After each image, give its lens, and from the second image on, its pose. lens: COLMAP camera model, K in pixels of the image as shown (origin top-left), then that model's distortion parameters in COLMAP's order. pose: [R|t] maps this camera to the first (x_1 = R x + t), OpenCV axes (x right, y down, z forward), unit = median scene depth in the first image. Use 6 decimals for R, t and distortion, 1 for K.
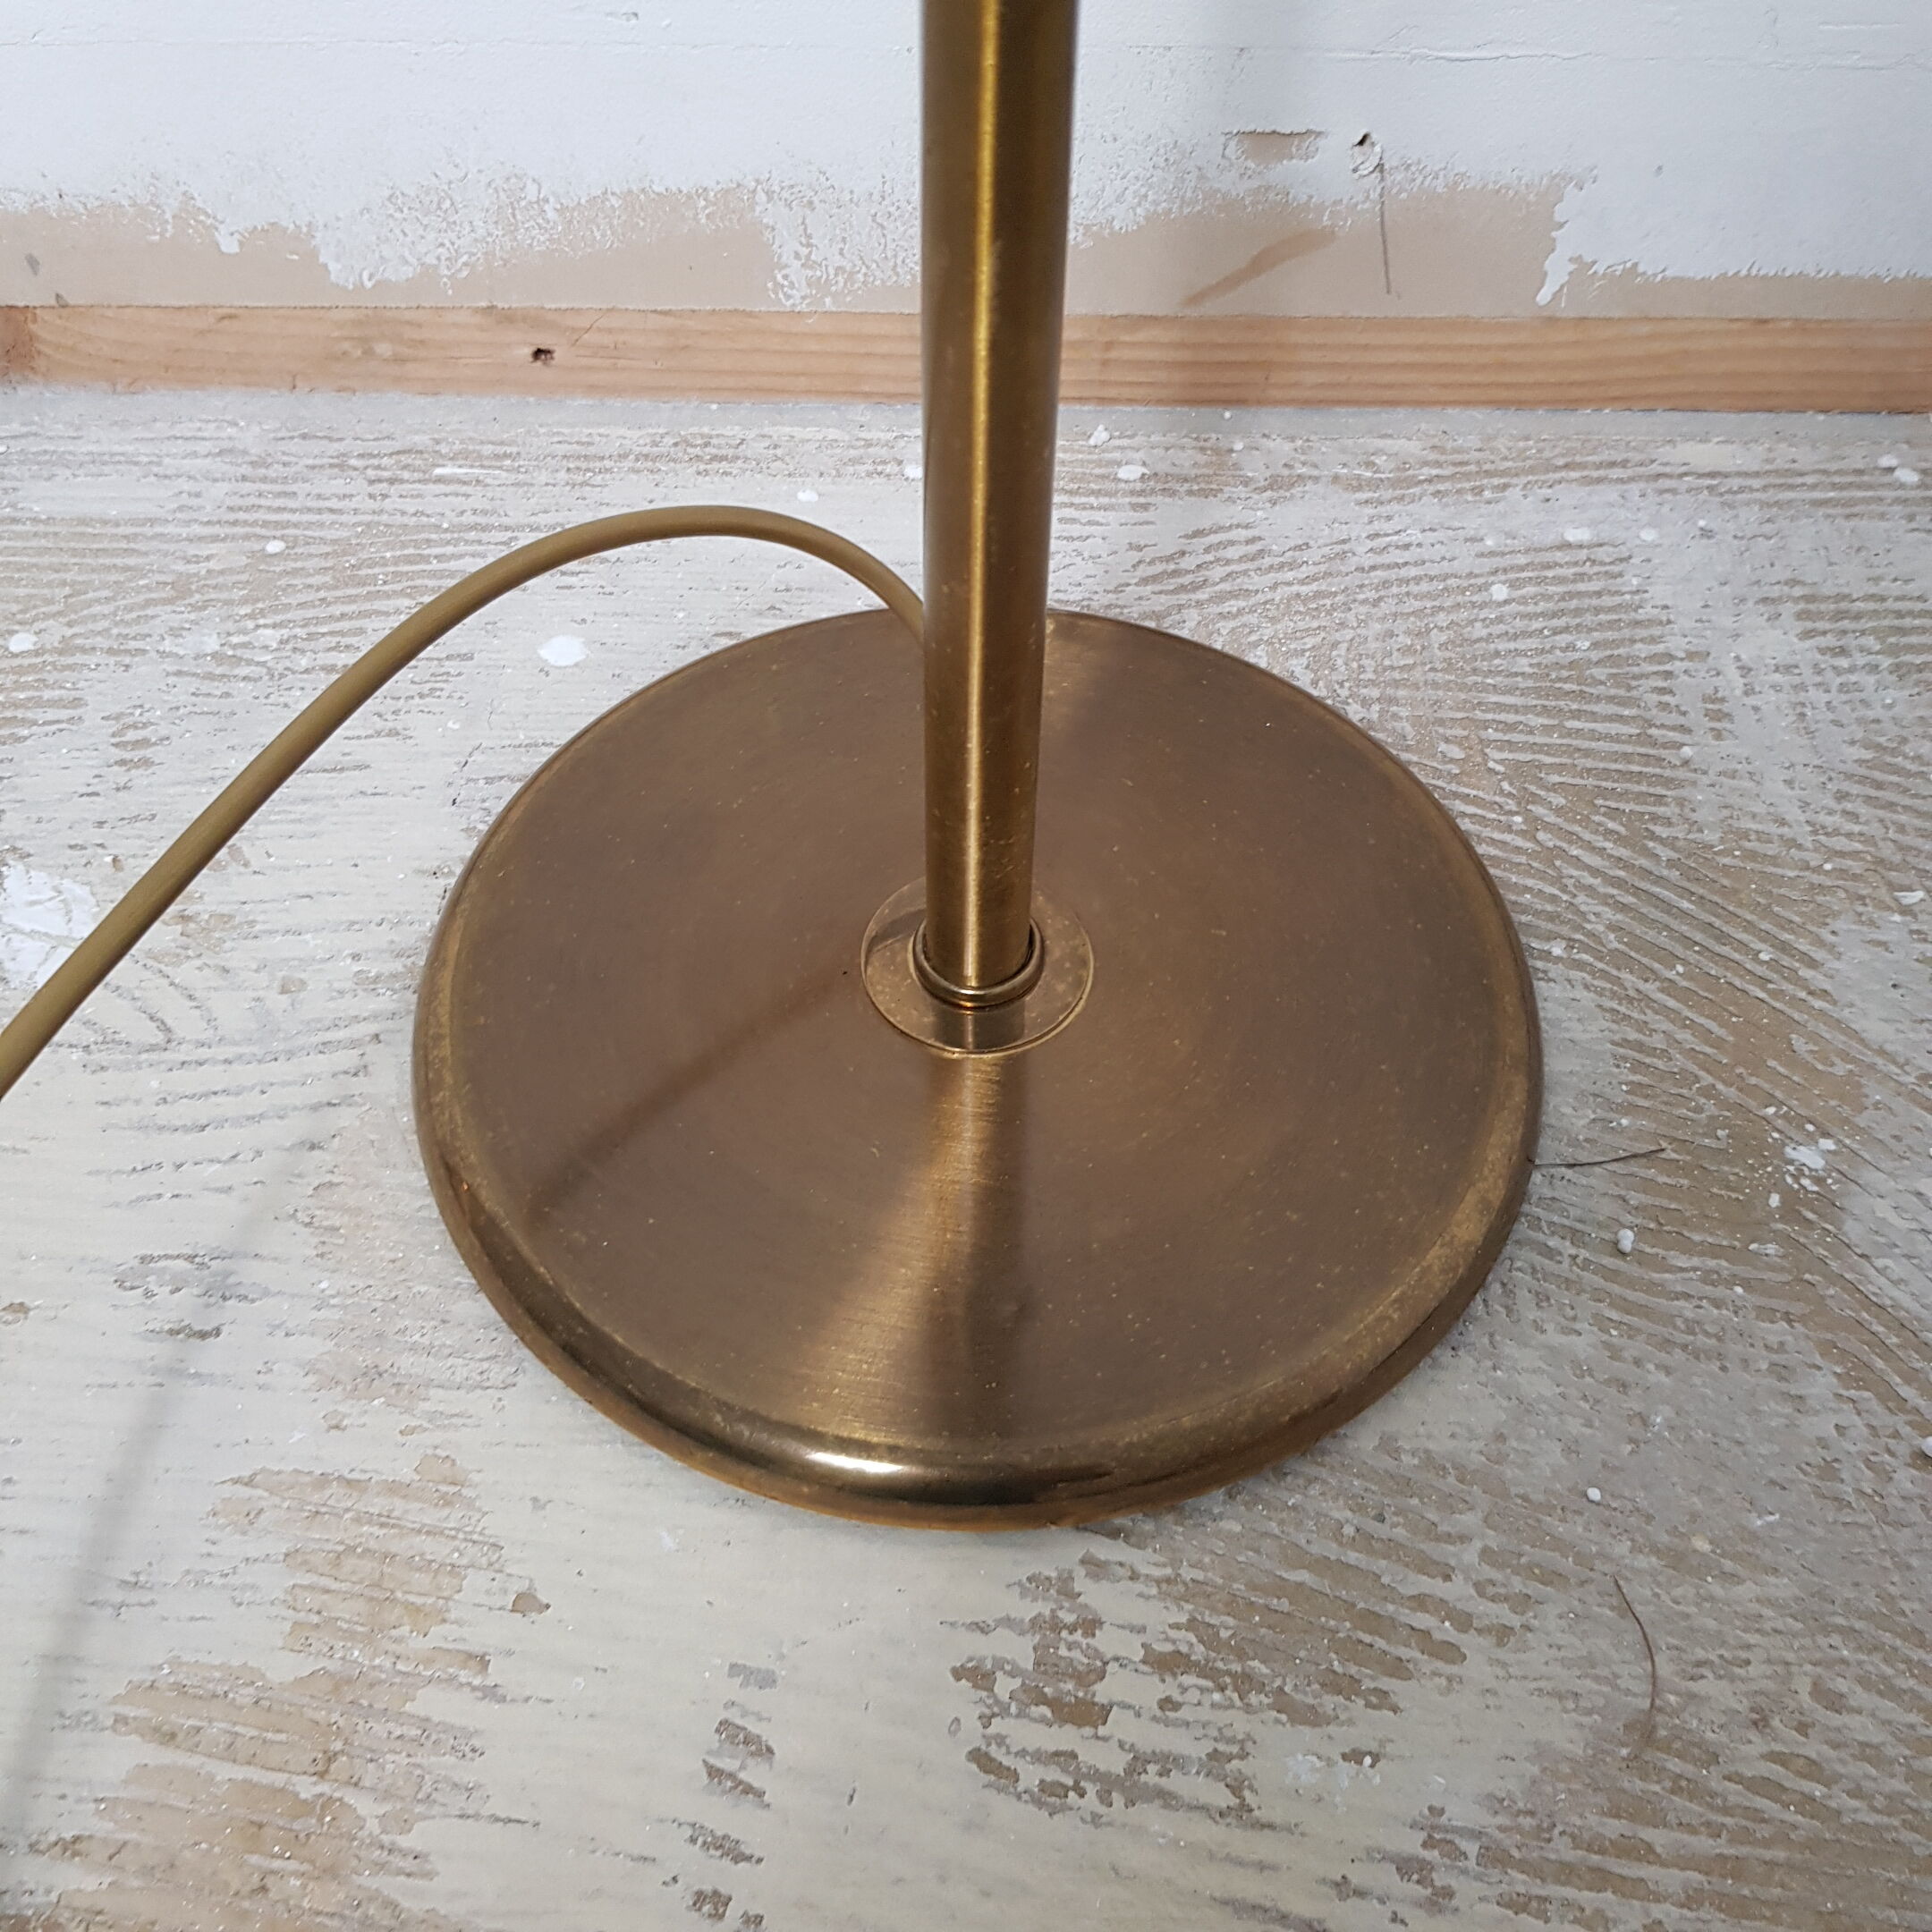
lens RADIAL K [[2139.5, 0, 1015.6], [0, 2139.5, 823.5], [0, 0, 1]] dist [-0.009312, 0.000000]
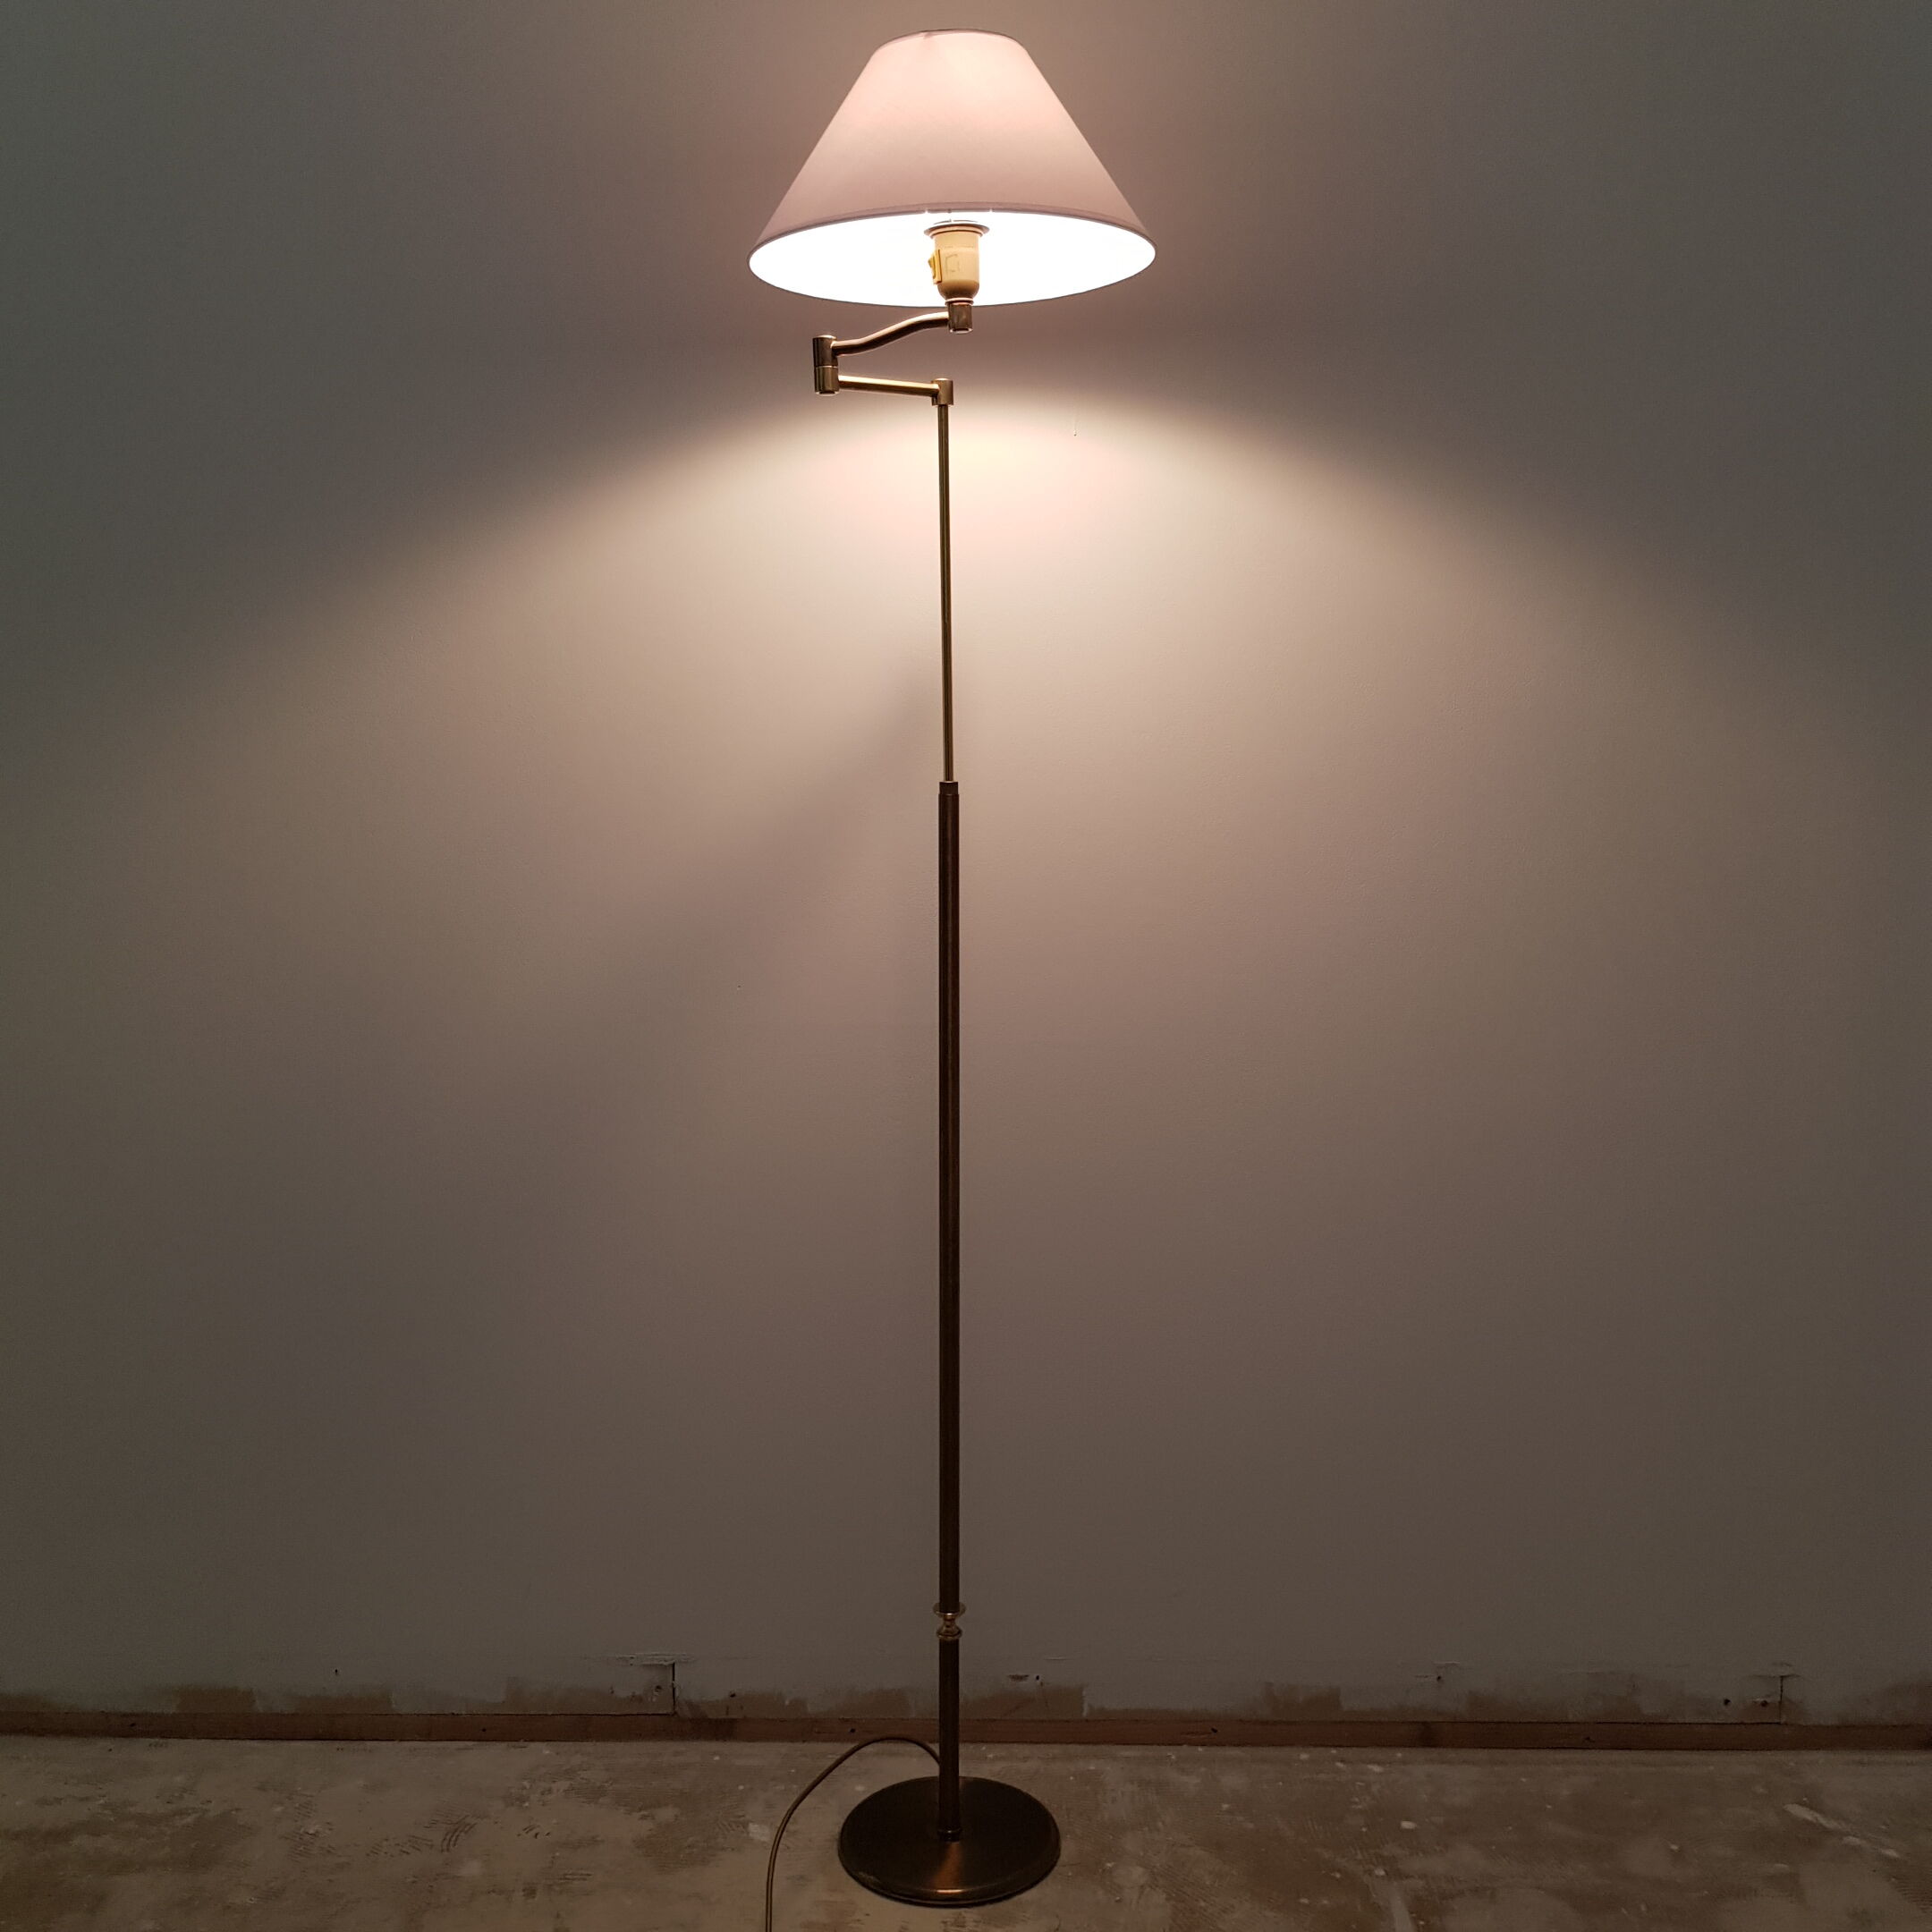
lens RADIAL K [[2139.5, 0, 969.1], [0, 2139.5, 964.2], [0, 0, 1]] dist [-0.009312, 0.000000]
pose [[0.999080, -0.017510, -0.039153, 0.218488], [-0.011547, 0.769360, -0.638711, 1.418003], [0.041306, 0.638576, 0.768450, -3.472397]]
